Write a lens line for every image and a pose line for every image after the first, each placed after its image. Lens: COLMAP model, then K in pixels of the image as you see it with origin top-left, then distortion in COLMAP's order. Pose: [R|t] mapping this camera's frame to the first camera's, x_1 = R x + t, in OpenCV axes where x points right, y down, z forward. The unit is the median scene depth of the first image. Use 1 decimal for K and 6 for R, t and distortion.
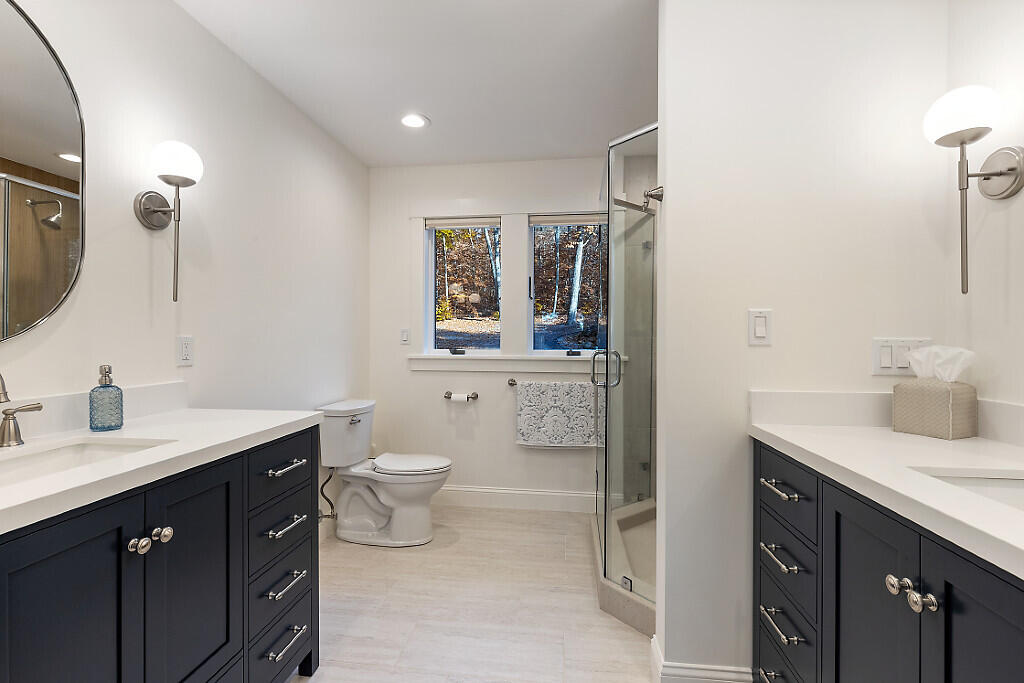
lens RADIAL K [[479.0, 0, 518.8], [0, 479.0, 338.4], [0, 0, 1]] dist [-0.000311, -0.001010]
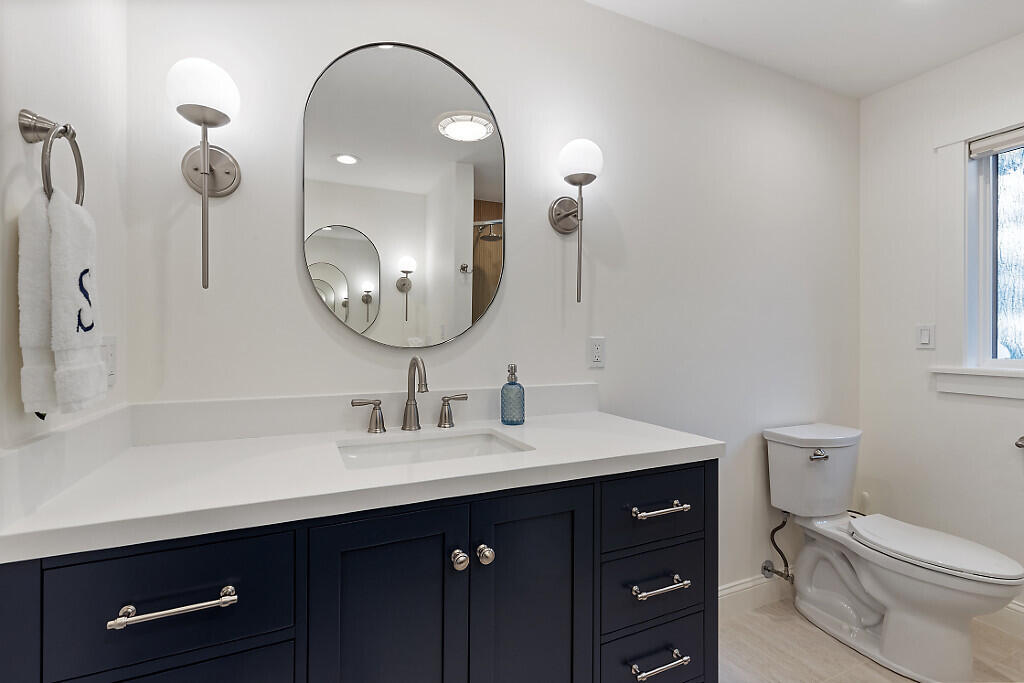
lens RADIAL K [[455.6, 0, 513.4], [0, 455.6, 336.0], [0, 0, 1]] dist [0.001743, -0.000426]
pose [[0.500230, -0.002728, -0.865888, 0.016978], [-0.003206, 0.999982, -0.005003, -0.001454], [0.865887, 0.005279, 0.500212, 0.268163]]
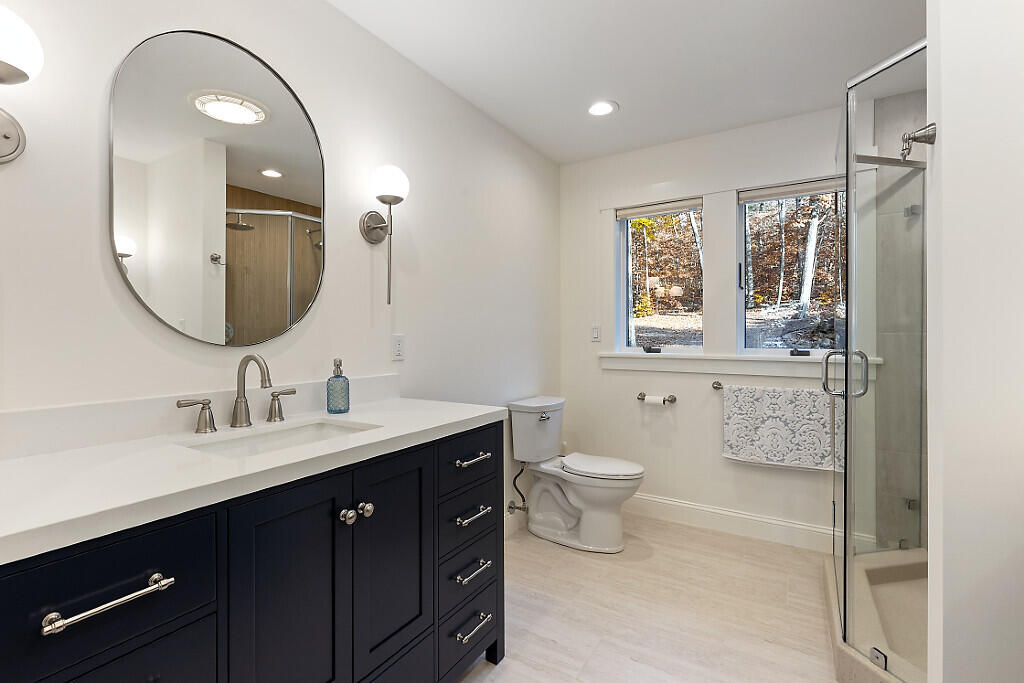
lens RADIAL K [[482.4, 0, 501.1], [0, 482.4, 334.2], [0, 0, 1]] dist [-0.003697, -0.000978]
pose [[0.899074, -0.005191, -0.437766, 0.020963], [0.004001, 0.999985, -0.003641, -0.000028], [0.437779, 0.001522, 0.899081, 0.049027]]
